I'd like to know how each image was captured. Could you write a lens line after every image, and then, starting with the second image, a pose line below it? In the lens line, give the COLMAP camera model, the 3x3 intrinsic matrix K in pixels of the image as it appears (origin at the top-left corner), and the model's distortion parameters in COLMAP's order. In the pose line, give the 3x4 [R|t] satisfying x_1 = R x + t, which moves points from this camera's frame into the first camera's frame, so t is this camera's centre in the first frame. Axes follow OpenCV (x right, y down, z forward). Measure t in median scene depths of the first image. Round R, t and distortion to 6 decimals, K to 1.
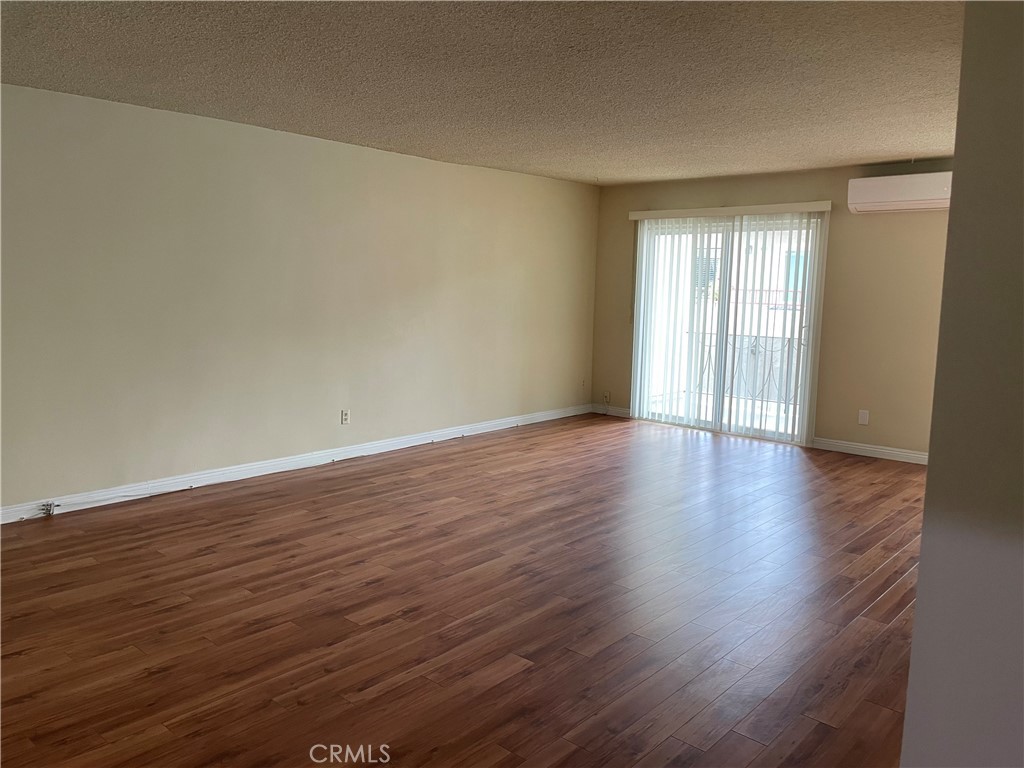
lens RADIAL K [[770.8, 0, 512.0], [0, 770.8, 384.0], [0, 0, 1]] dist [0.077817, -0.120544]
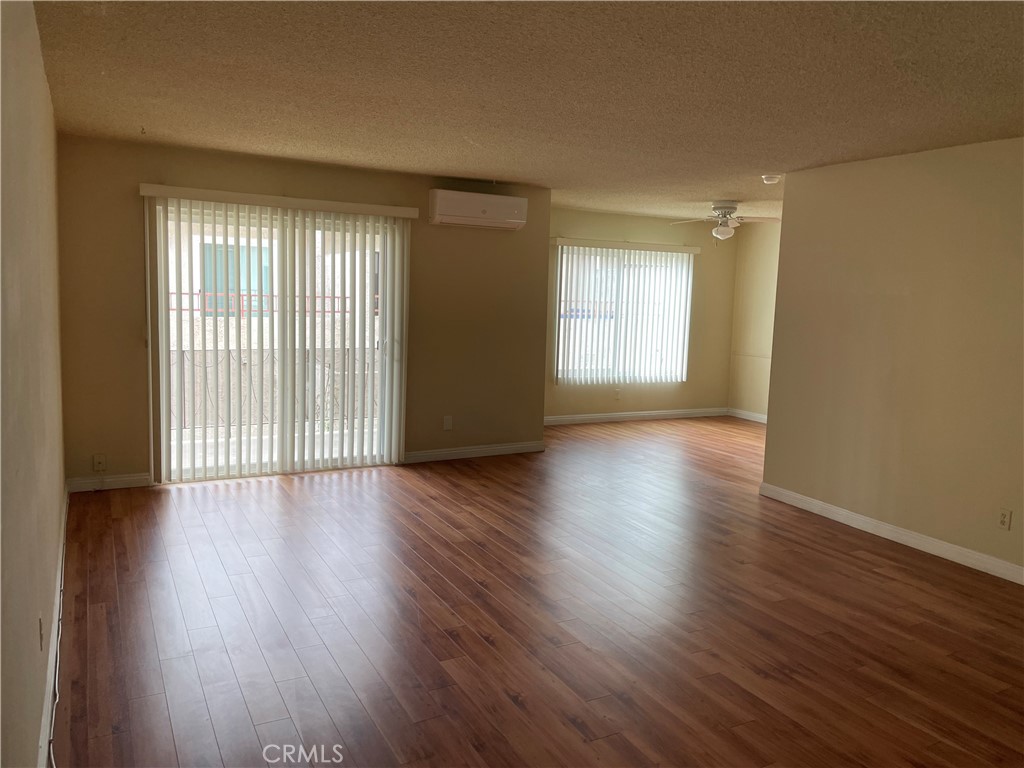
lens RADIAL K [[770.8, 0, 512.0], [0, 770.8, 384.0], [0, 0, 1]] dist [0.077817, -0.120544]
pose [[0.328314, -0.119544, 0.936973, -0.605574], [0.101845, 0.990656, 0.090707, -0.118906], [-0.939062, 0.065646, 0.337422, 0.732431]]
